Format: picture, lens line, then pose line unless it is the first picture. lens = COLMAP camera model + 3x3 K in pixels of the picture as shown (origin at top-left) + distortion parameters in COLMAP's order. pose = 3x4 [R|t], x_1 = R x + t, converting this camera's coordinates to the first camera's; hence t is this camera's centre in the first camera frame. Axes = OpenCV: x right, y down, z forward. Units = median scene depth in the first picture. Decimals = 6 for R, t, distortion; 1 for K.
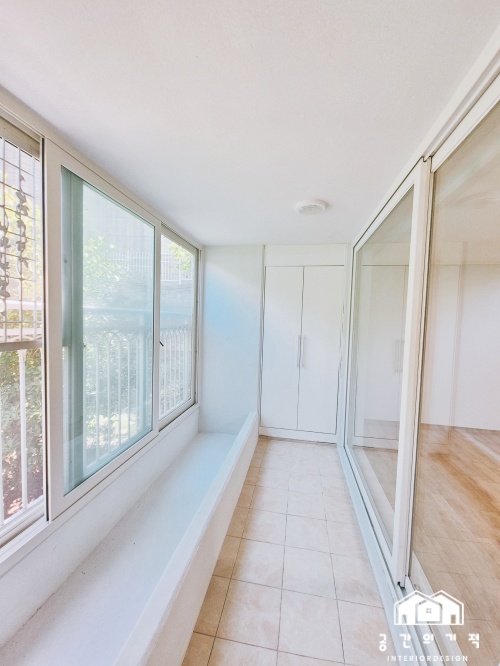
lens RADIAL K [[269.4, 0, 254.9], [0, 269.4, 332.8], [0, 0, 1]] dist [0.002617, -0.006077]
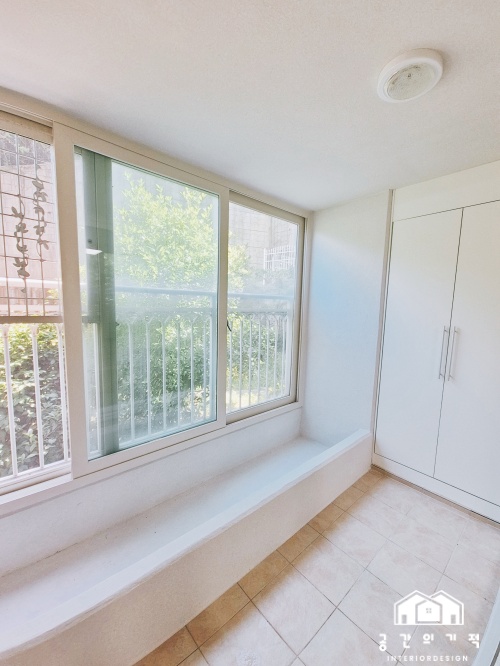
lens RADIAL K [[269.4, 0, 249.9], [0, 269.4, 333.5], [0, 0, 1]] dist [0.002617, -0.006077]
pose [[0.776317, 0.054669, -0.627968, 0.294317], [-0.031237, 0.998344, 0.048297, 0.013695], [0.629568, -0.017878, 0.776739, 0.372532]]
